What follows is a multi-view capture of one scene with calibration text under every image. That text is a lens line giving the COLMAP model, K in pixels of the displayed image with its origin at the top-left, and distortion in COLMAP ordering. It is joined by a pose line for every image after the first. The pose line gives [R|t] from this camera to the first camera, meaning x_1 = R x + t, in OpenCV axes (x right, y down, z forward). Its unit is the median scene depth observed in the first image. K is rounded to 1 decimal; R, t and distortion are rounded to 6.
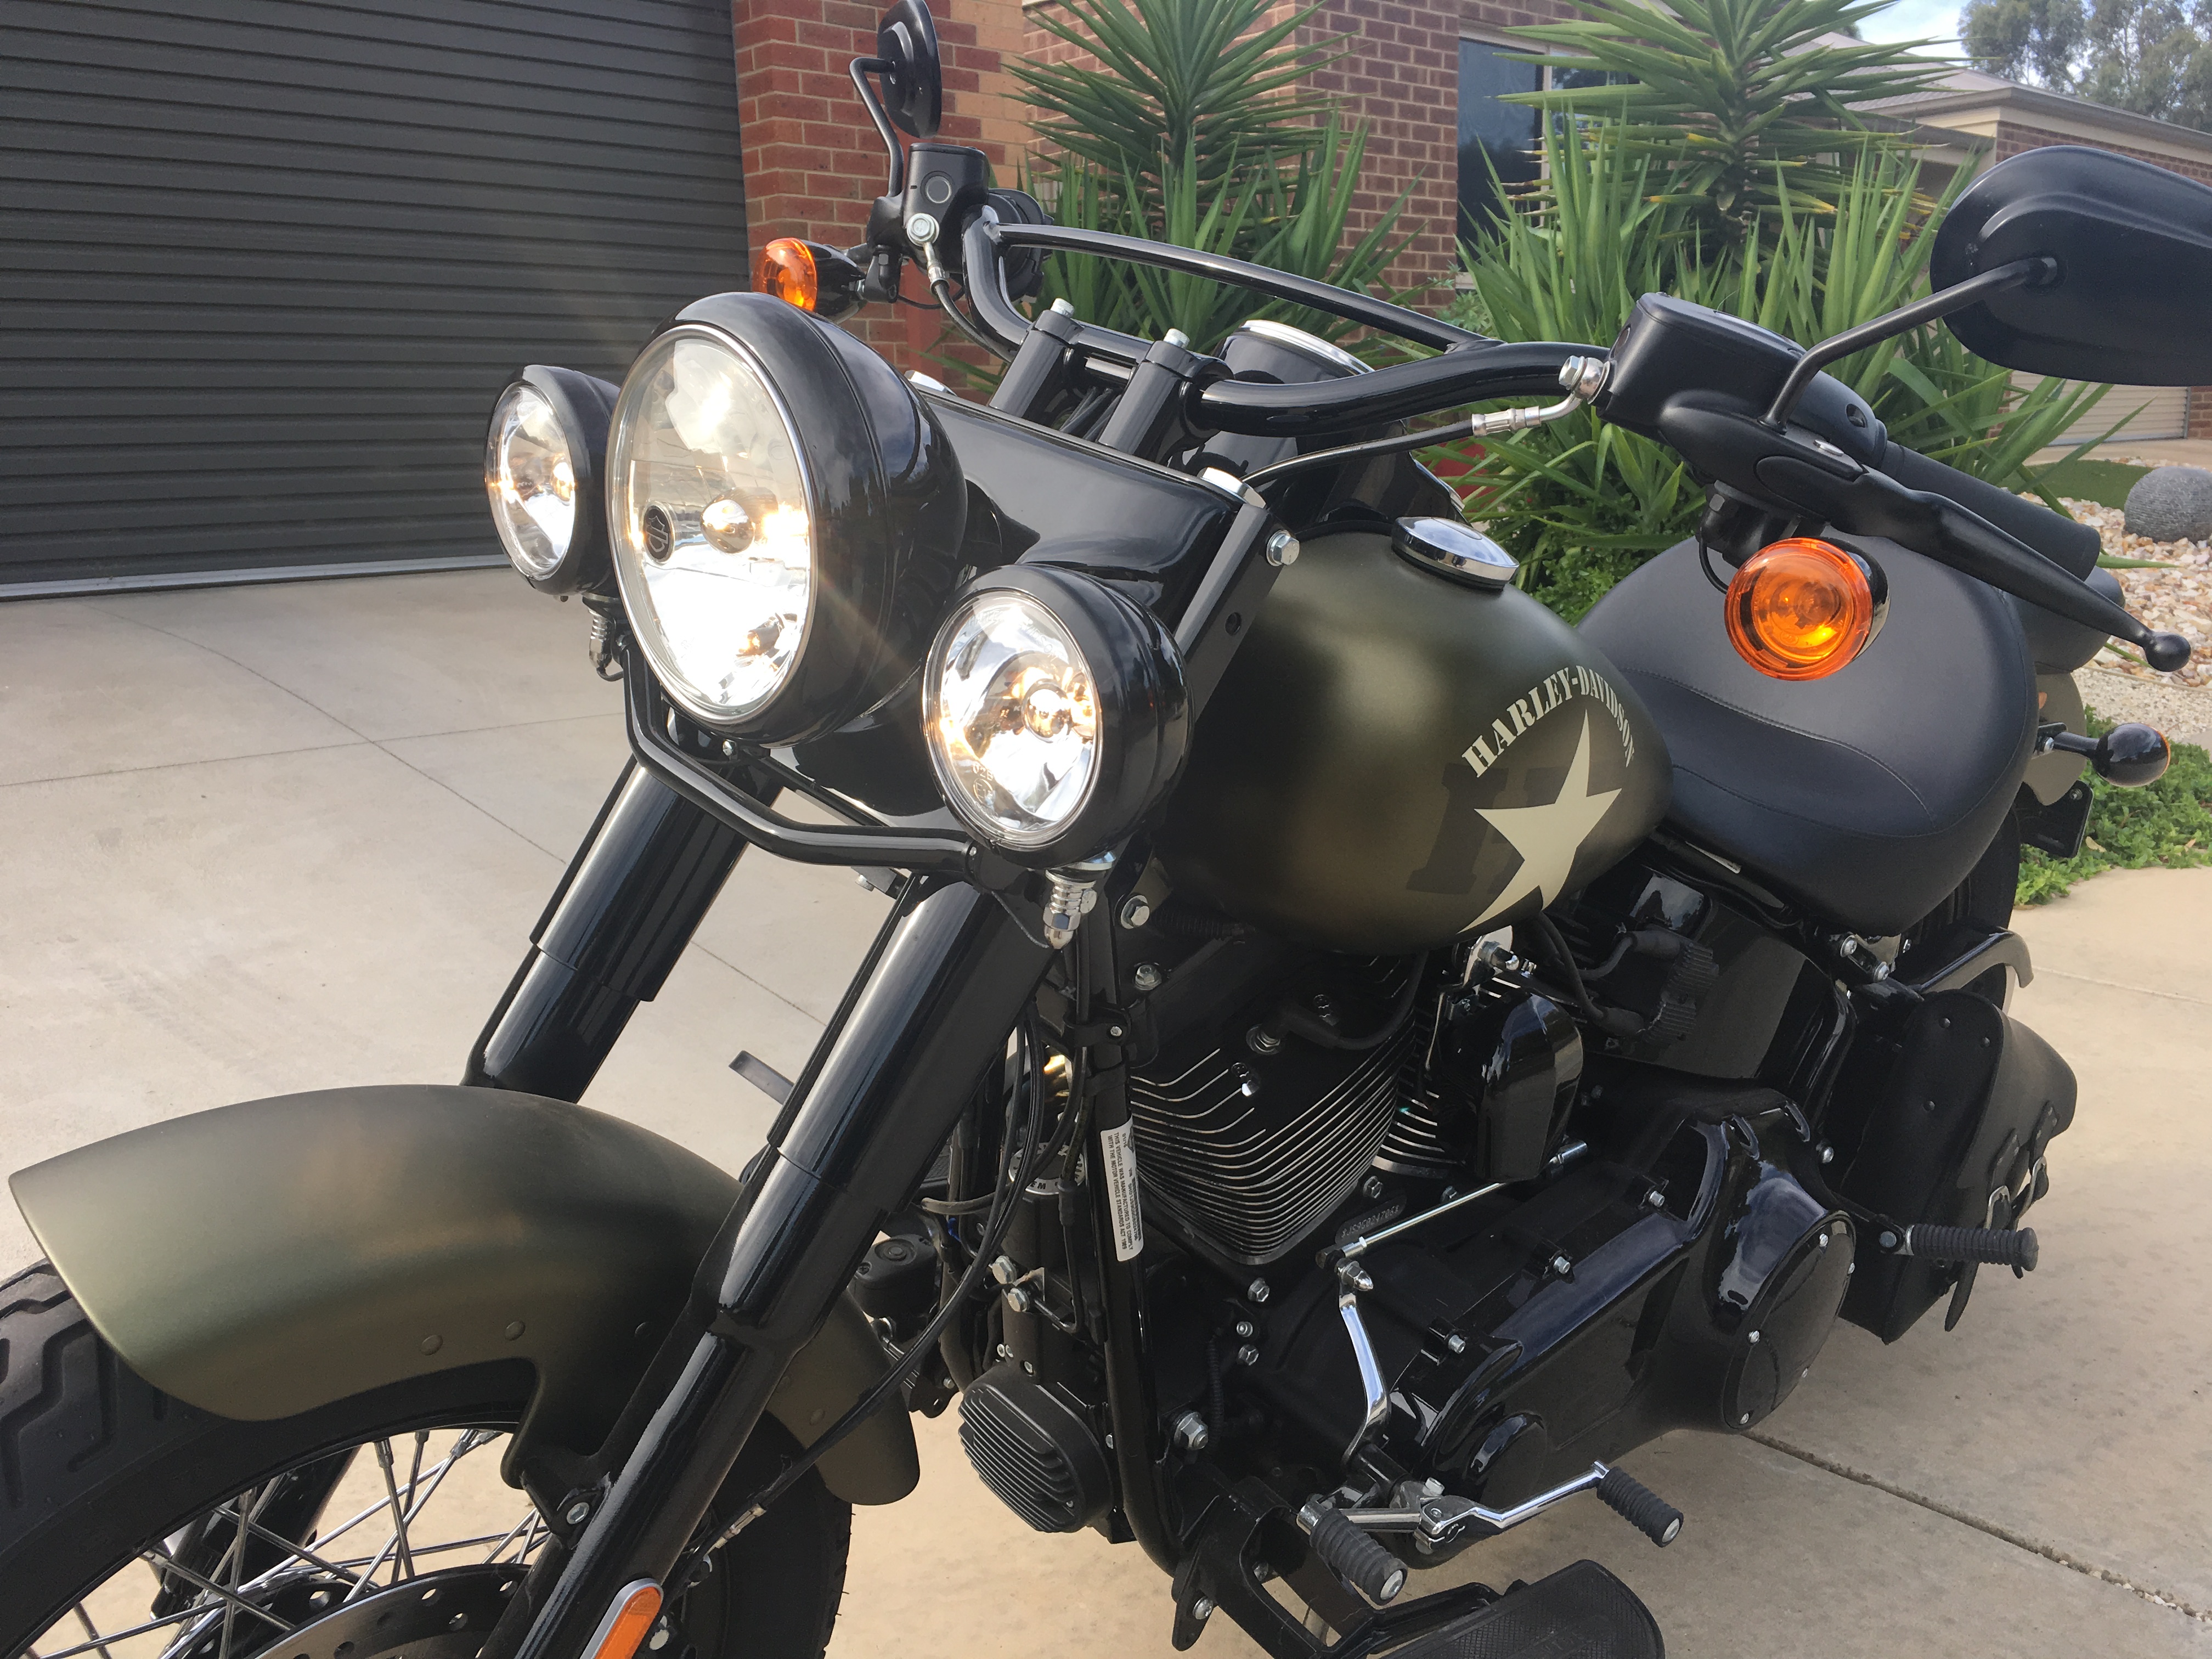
lens RADIAL K [[1874.6, 0, 1106.0], [0, 1874.6, 829.5], [0, 0, 1]] dist [0.066837, -0.120771]
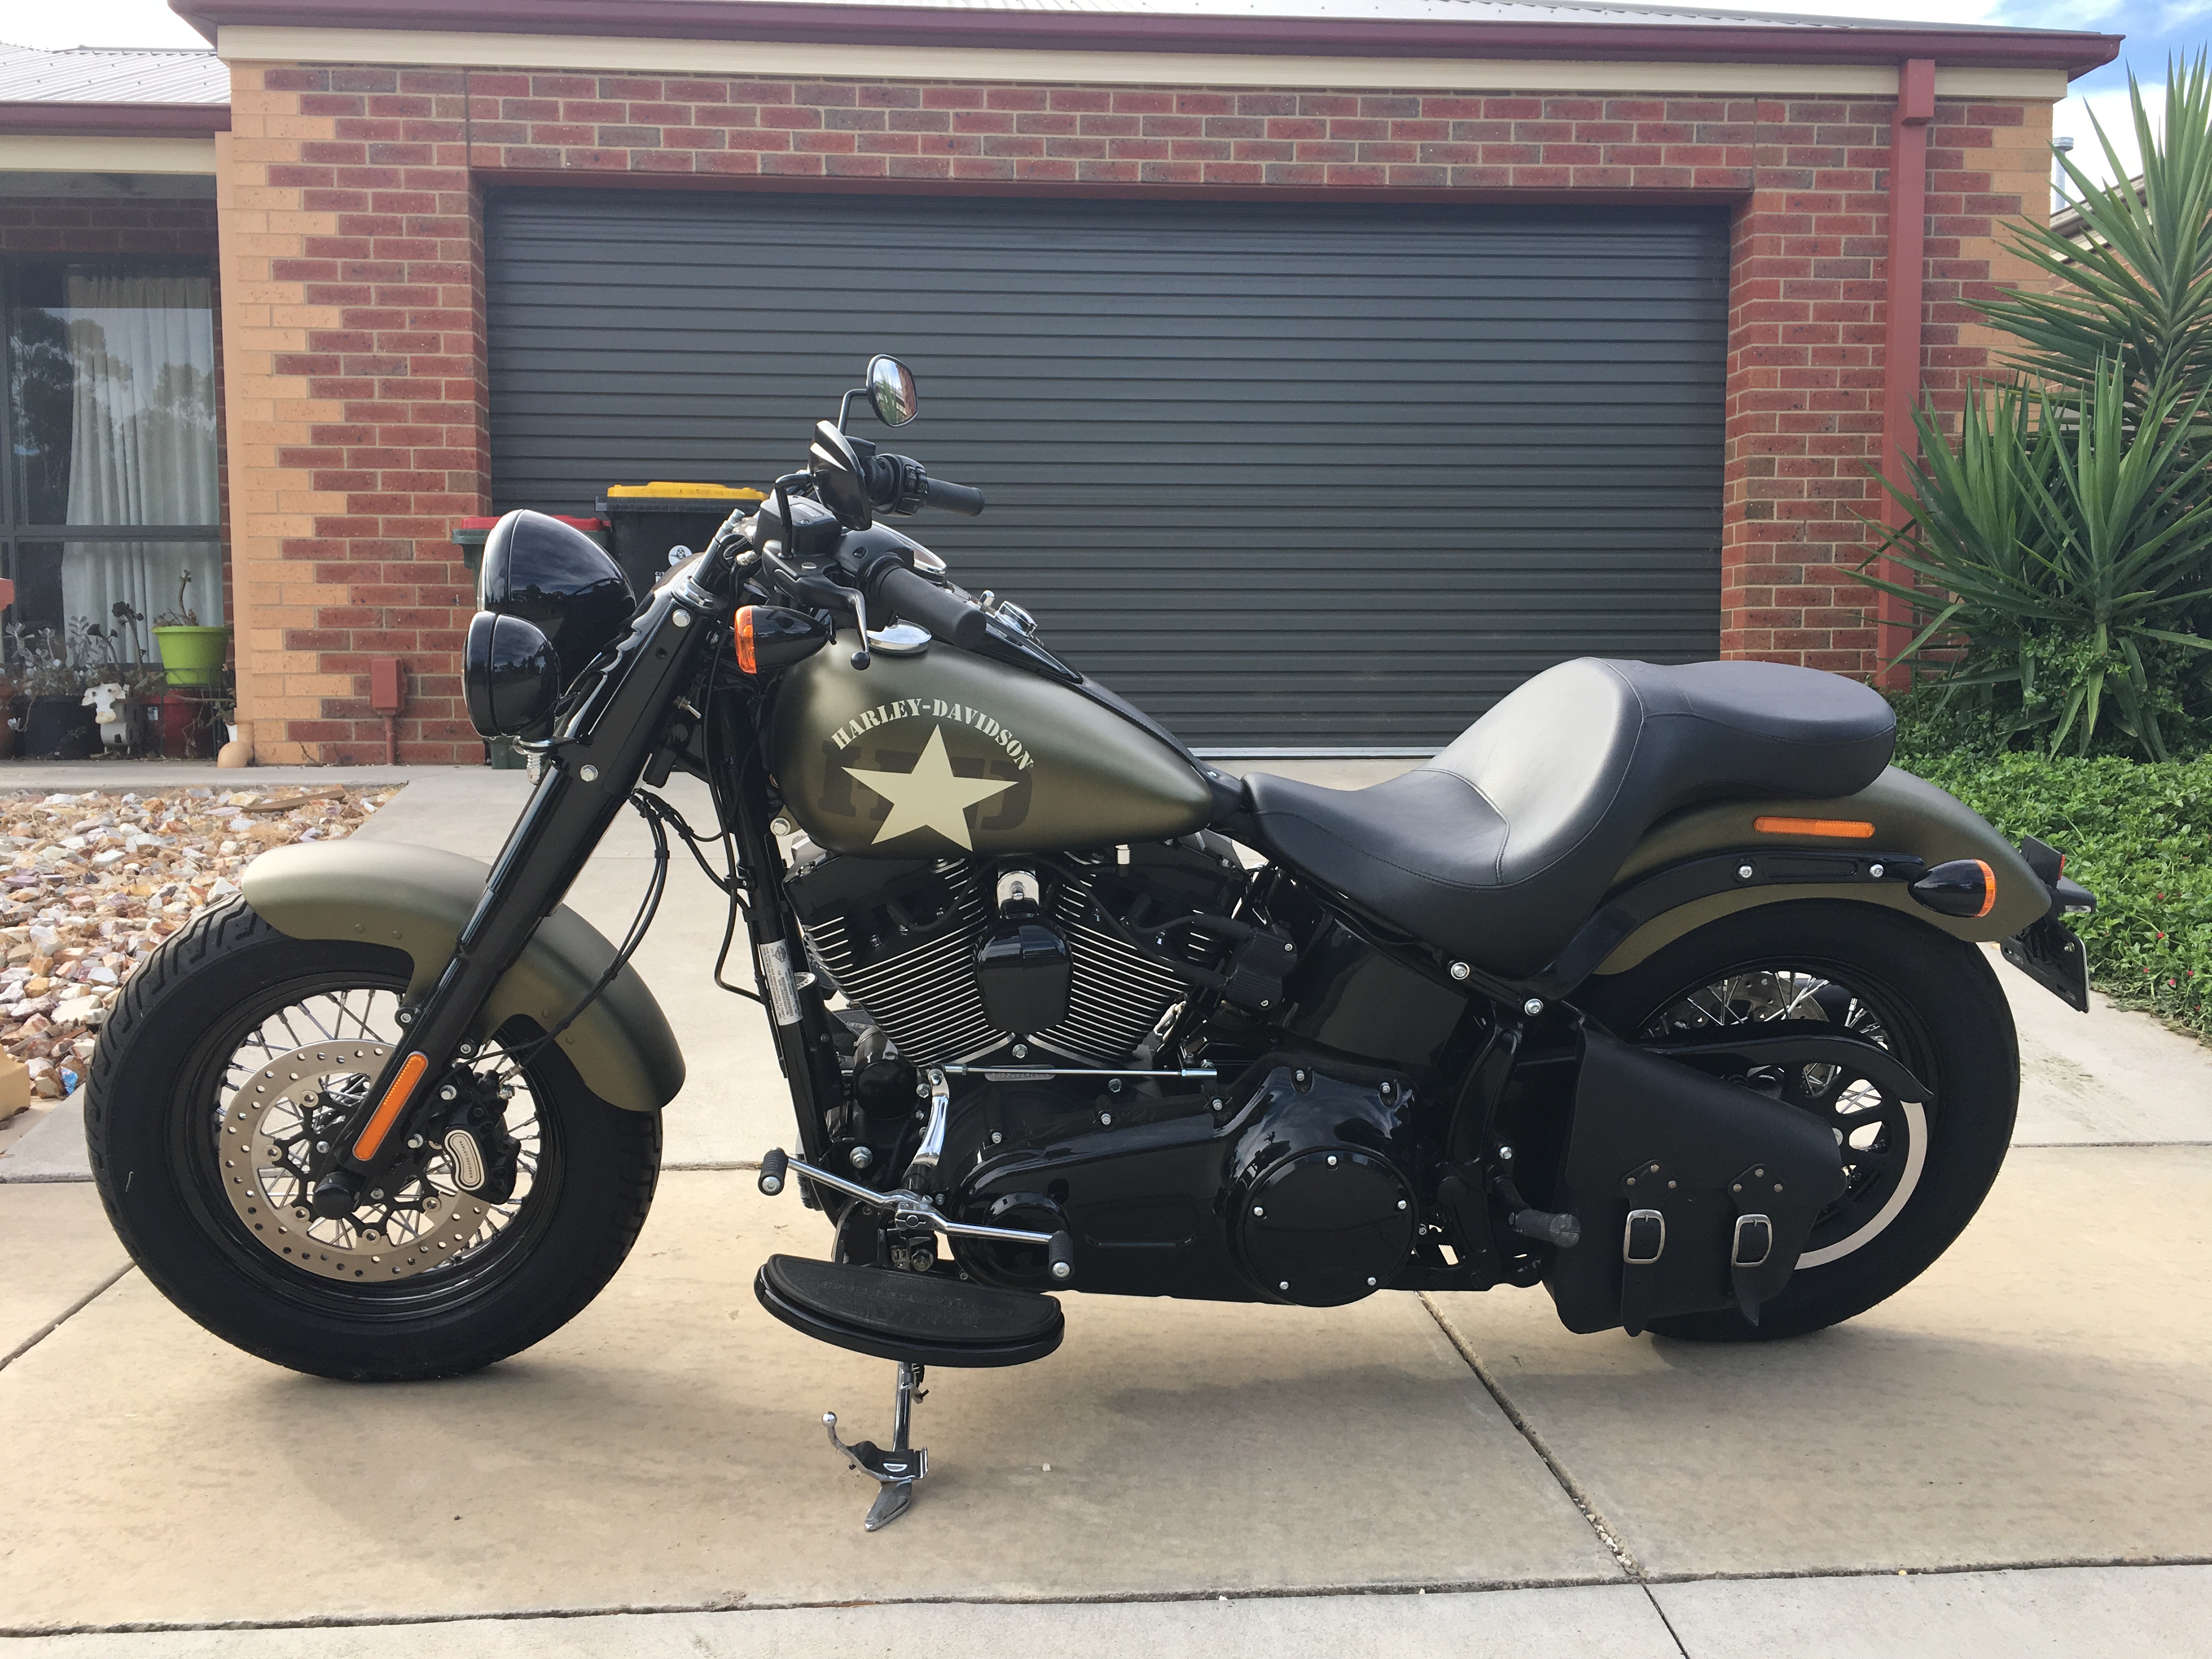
lens RADIAL K [[1874.6, 0, 1106.0], [0, 1874.6, 829.5], [0, 0, 1]] dist [0.066837, -0.120771]
pose [[0.777818, 0.066459, -0.624966, 0.263946], [-0.143216, 0.986974, -0.073289, 0.025165], [0.611955, 0.146511, 0.777204, -0.048164]]
